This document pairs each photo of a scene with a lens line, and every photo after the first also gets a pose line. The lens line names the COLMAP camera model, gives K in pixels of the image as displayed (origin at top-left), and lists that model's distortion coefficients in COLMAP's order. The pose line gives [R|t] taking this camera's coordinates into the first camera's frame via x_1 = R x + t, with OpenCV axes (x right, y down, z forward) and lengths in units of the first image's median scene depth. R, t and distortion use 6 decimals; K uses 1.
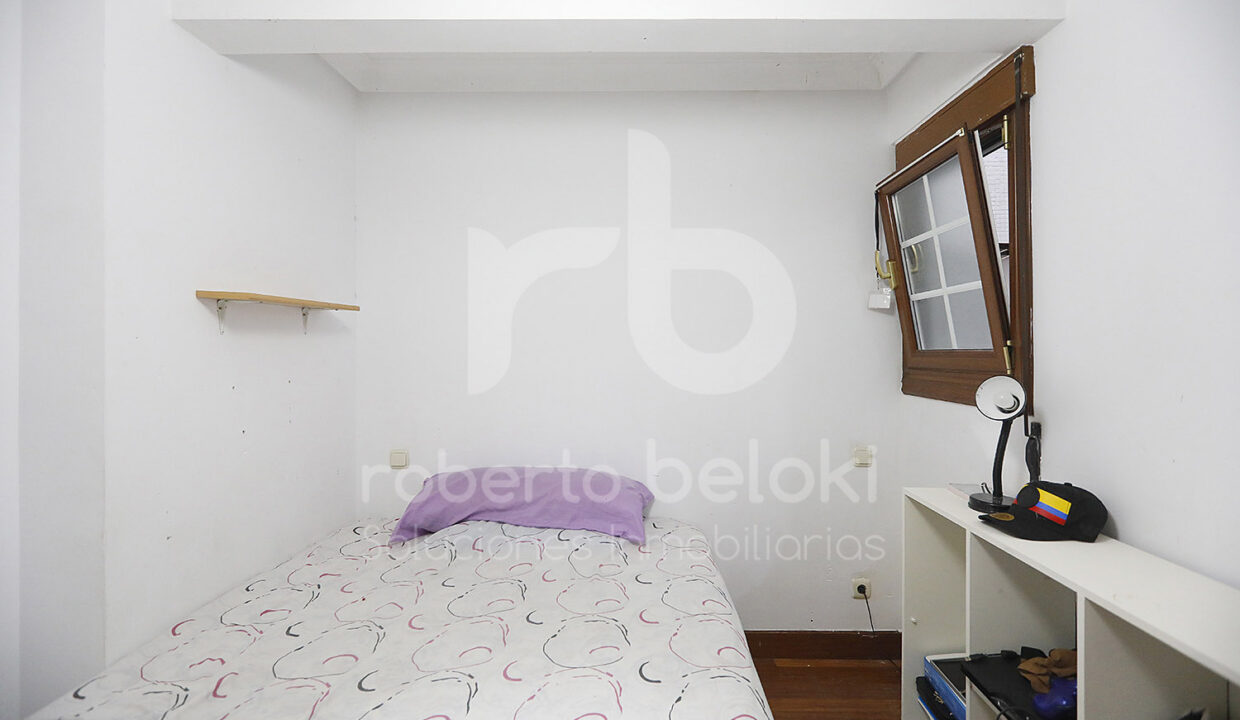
lens RADIAL K [[560.2, 0, 620.0], [0, 560.2, 360.0], [0, 0, 1]] dist [-0.001351, 0.000337]
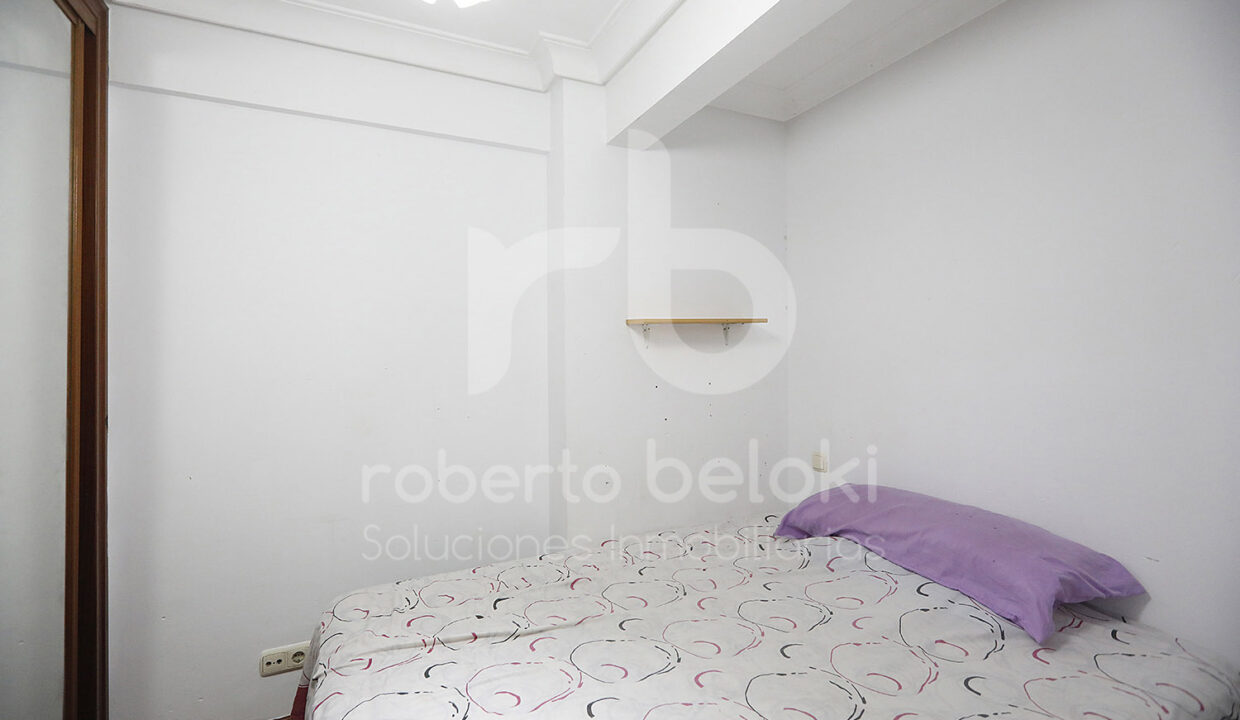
lens RADIAL K [[540.3, 0, 620.0], [0, 540.3, 360.0], [0, 0, 1]] dist [-0.000253, 0.000122]
pose [[0.456393, -0.001012, -0.889778, 0.379743], [0.001923, 0.999998, -0.000151, -0.013644], [0.889776, -0.001642, 0.456394, 0.253568]]
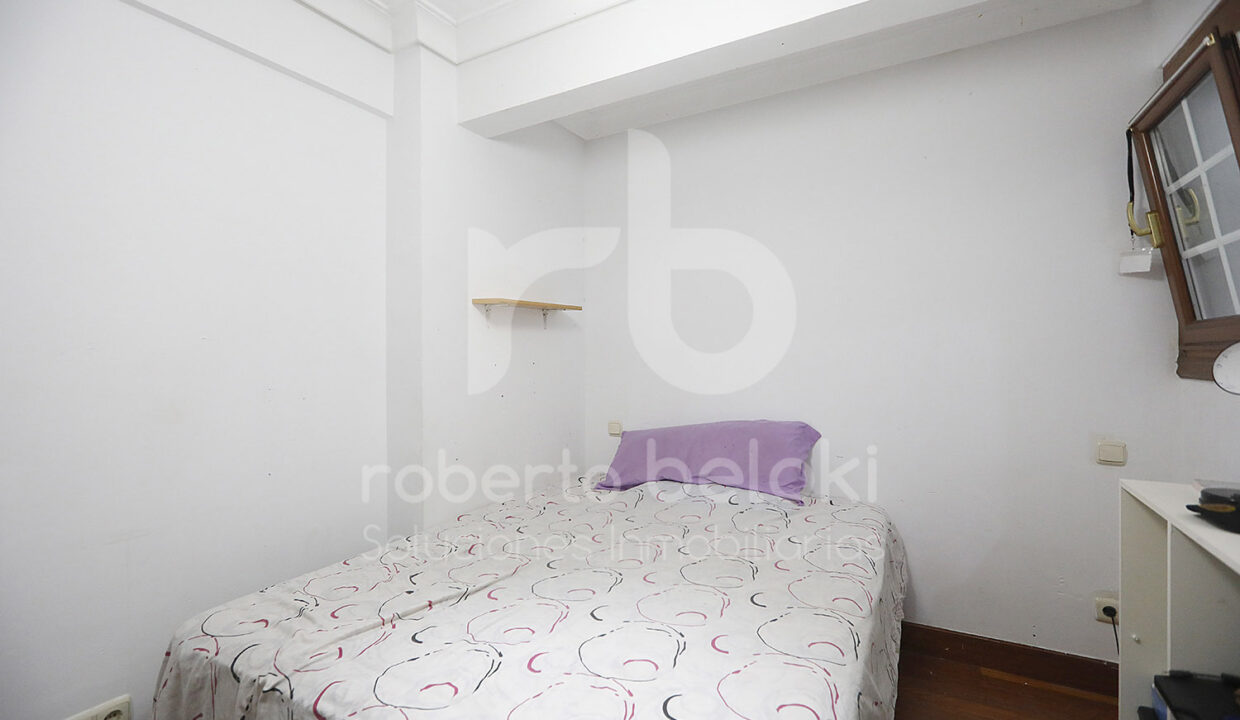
lens RADIAL K [[544.0, 0, 601.3], [0, 544.0, 364.5], [0, 0, 1]] dist [0.000195, 0.000214]
pose [[0.874182, -0.008744, -0.485519, 0.195532], [0.007403, 0.999962, -0.004679, 0.047113], [0.485541, 0.000496, 0.874214, -0.086317]]
